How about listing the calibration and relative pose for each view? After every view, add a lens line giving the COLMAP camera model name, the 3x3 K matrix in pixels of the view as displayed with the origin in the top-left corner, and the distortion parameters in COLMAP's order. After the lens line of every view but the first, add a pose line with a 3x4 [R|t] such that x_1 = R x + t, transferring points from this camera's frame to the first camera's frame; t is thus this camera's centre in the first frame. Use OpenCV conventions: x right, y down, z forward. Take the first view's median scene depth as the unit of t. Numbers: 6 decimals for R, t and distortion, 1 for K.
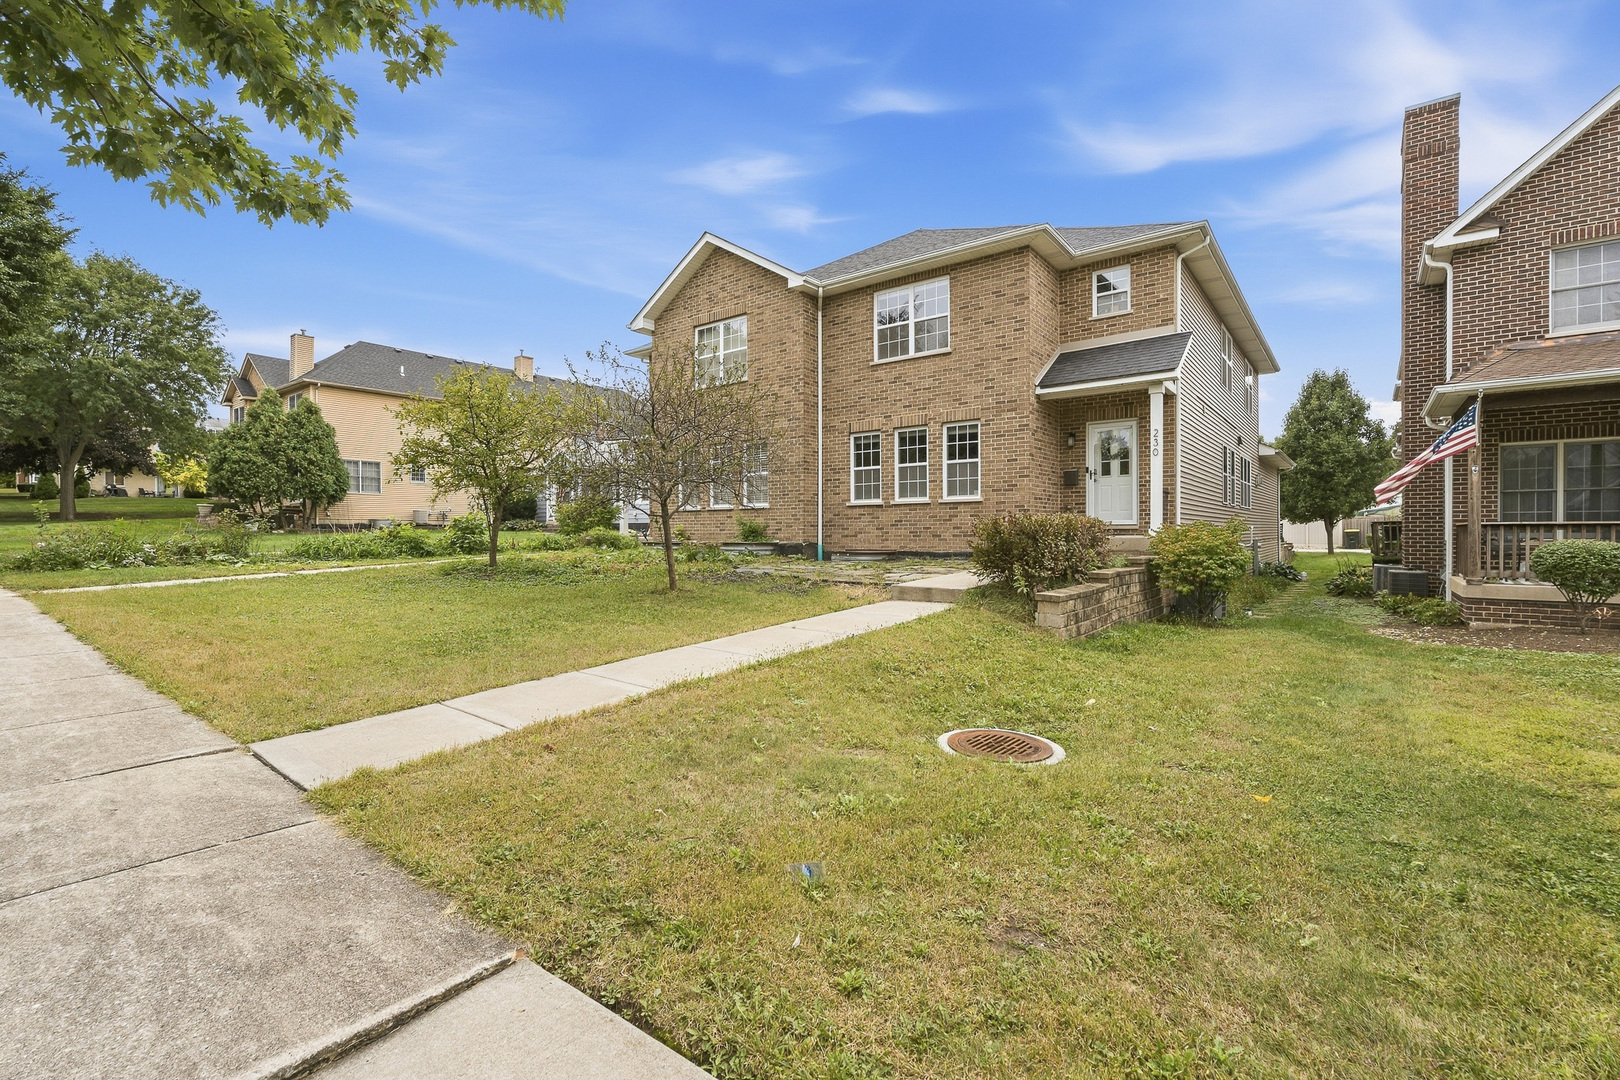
lens RADIAL K [[724.5, 0, 808.1], [0, 724.5, 534.6], [0, 0, 1]] dist [0.001835, 0.000331]
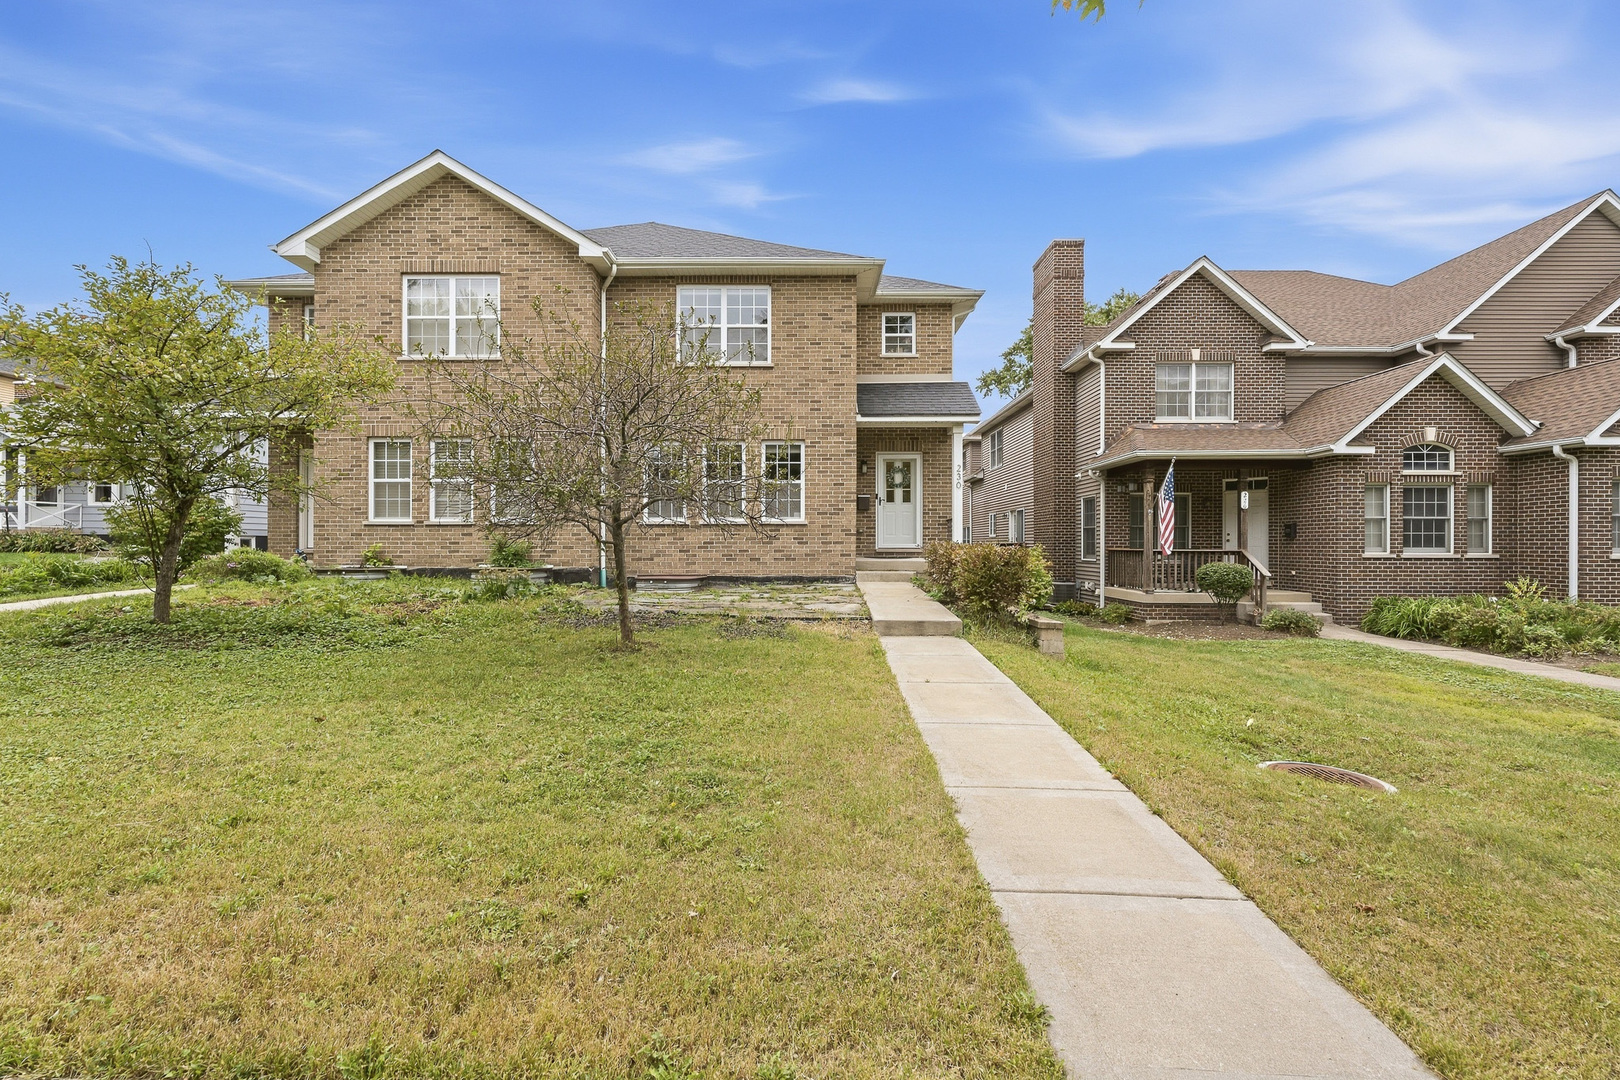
lens RADIAL K [[716.9, 0, 810.0], [0, 716.9, 540.0], [0, 0, 1]] dist [0.001264, 0.000987]
pose [[0.793622, 0.006478, 0.608377, -0.327027], [-0.003475, 0.999975, -0.006116, -0.017525], [-0.608401, 0.002740, 0.793625, 0.213918]]
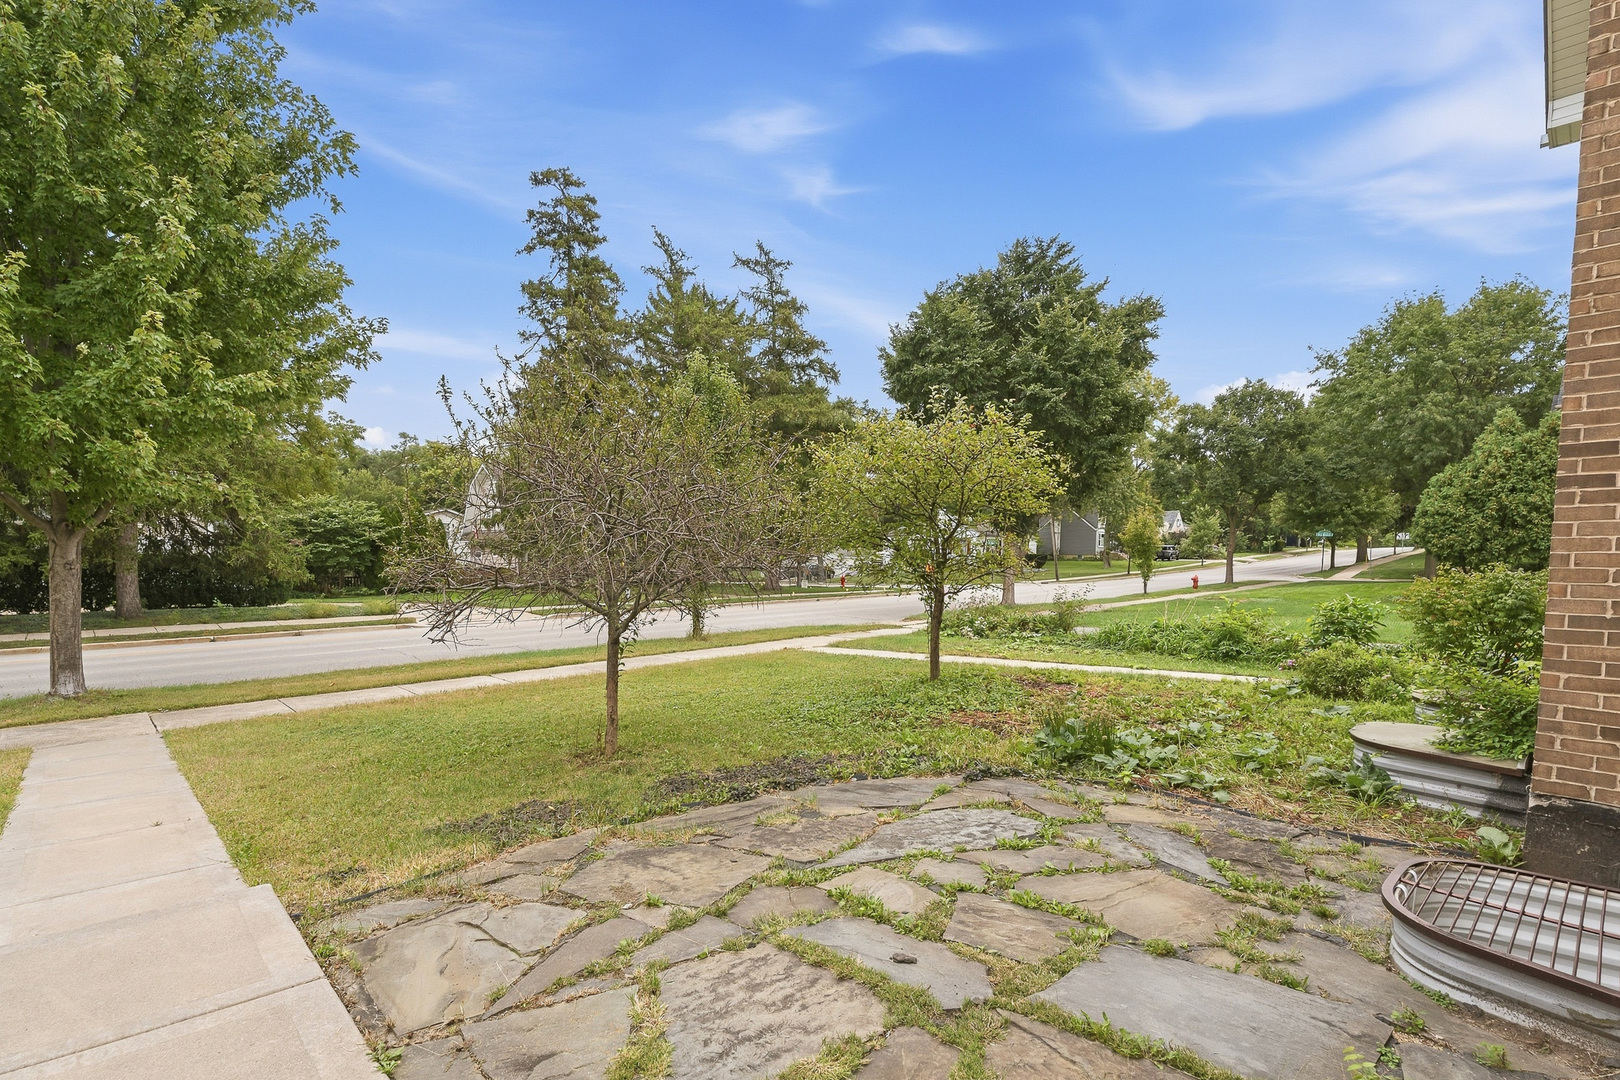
lens RADIAL K [[739.1, 0, 806.4], [0, 739.1, 562.8], [0, 0, 1]] dist [0.001966, 0.000479]
pose [[-0.140579, -0.003997, -0.990061, 0.289648], [-0.021894, 0.999760, -0.000927, -0.064485], [0.989827, 0.021546, -0.140633, 0.852497]]
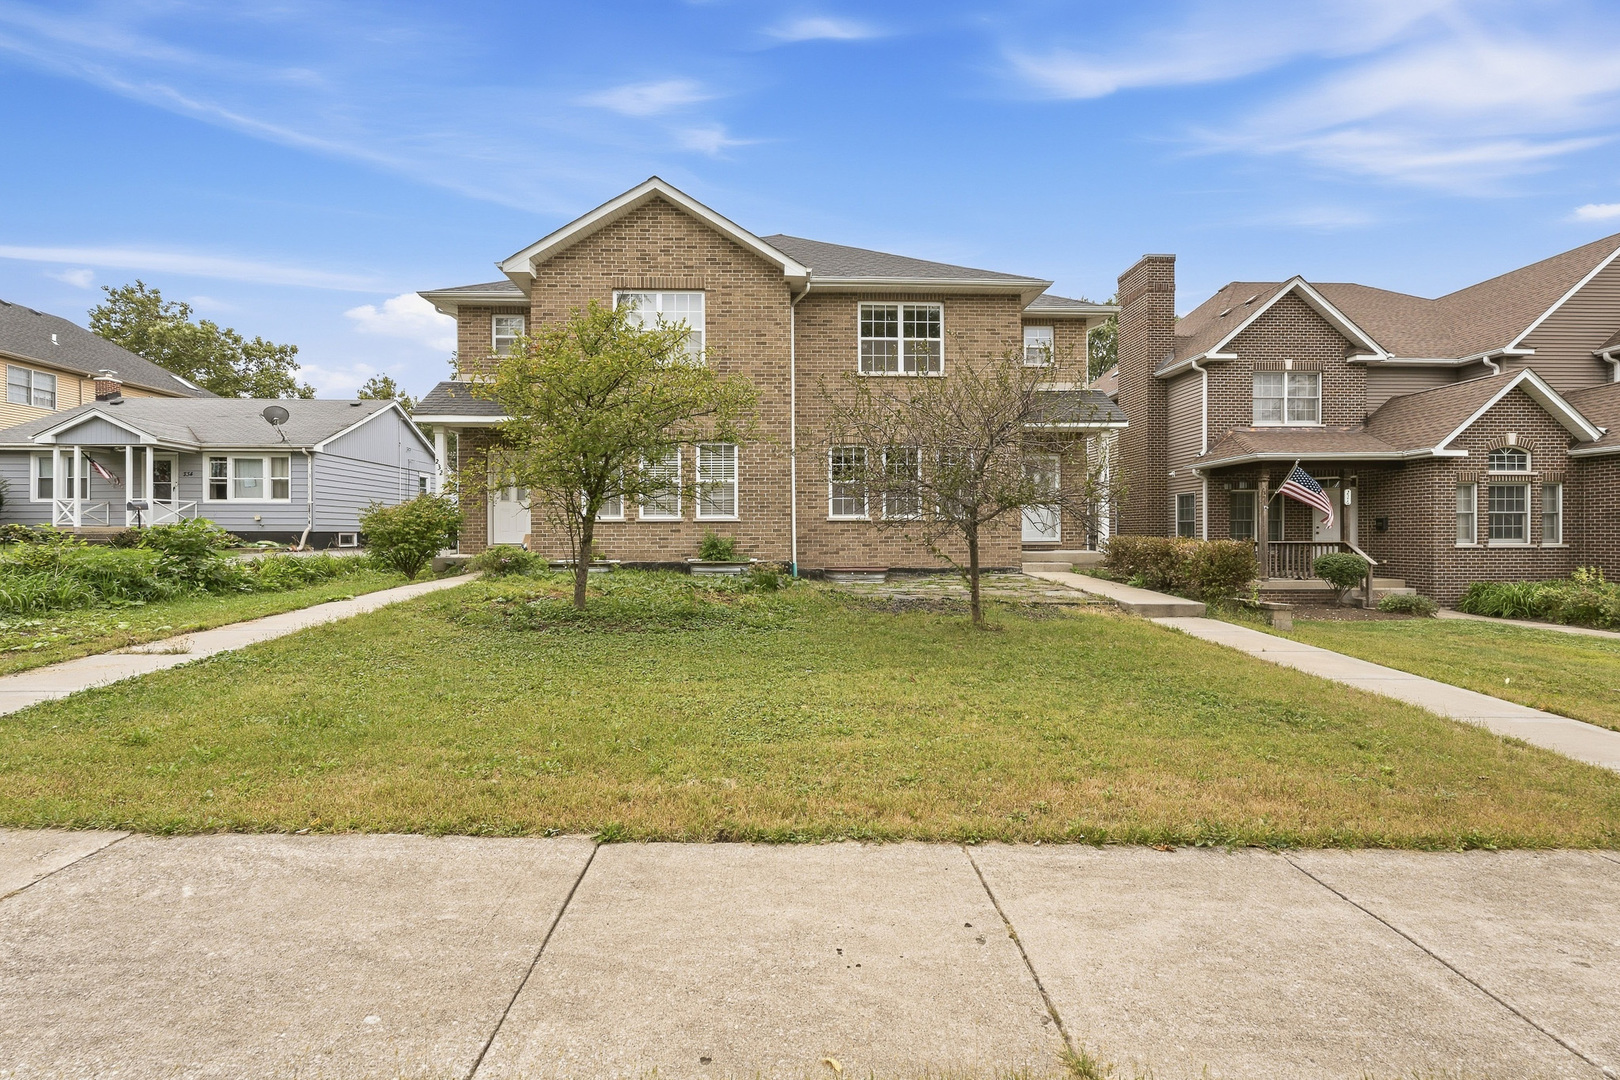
lens RADIAL K [[724.5, 0, 808.1], [0, 724.5, 534.6], [0, 0, 1]] dist [0.001835, 0.000331]
pose [[0.762903, 0.000843, 0.646513, -0.613058], [0.001133, 0.999996, -0.002641, -0.020689], [-0.646512, 0.002747, 0.762899, 0.319761]]
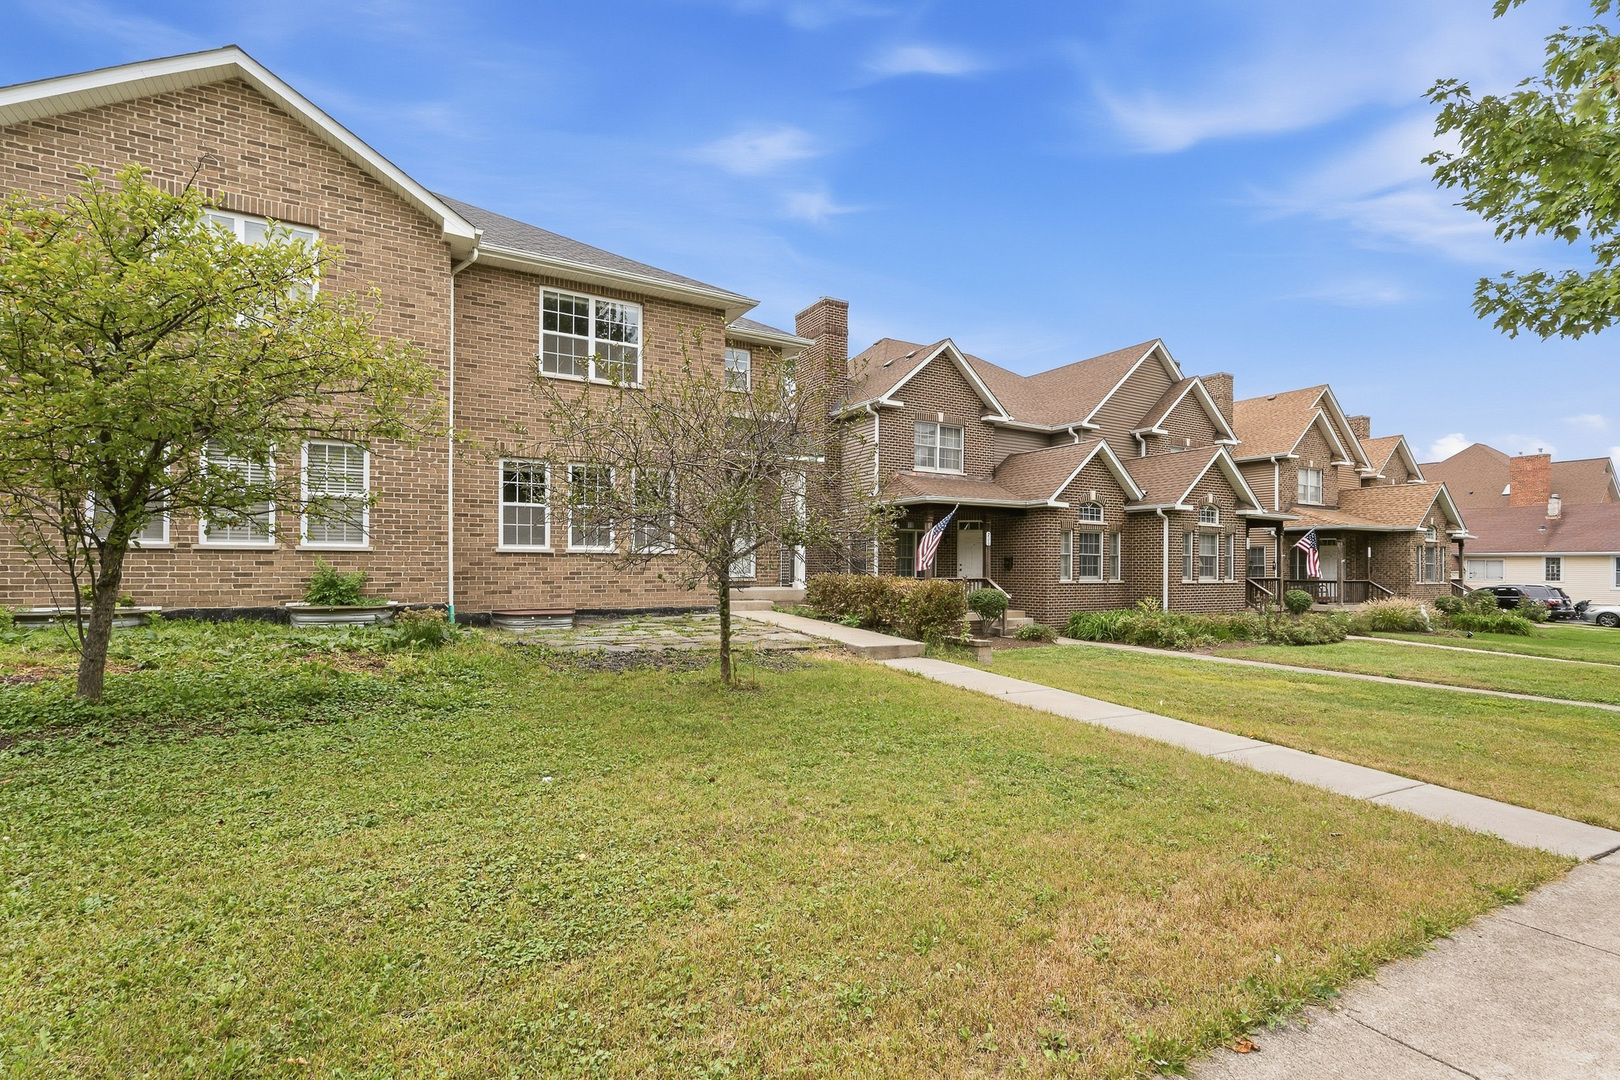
lens RADIAL K [[739.1, 0, 806.4], [0, 739.1, 562.8], [0, 0, 1]] dist [0.001966, 0.000479]
pose [[0.377866, 0.009595, 0.925811, -0.571134], [-0.006649, 0.999949, -0.007649, -0.026706], [-0.925836, -0.003265, 0.377911, 0.442403]]
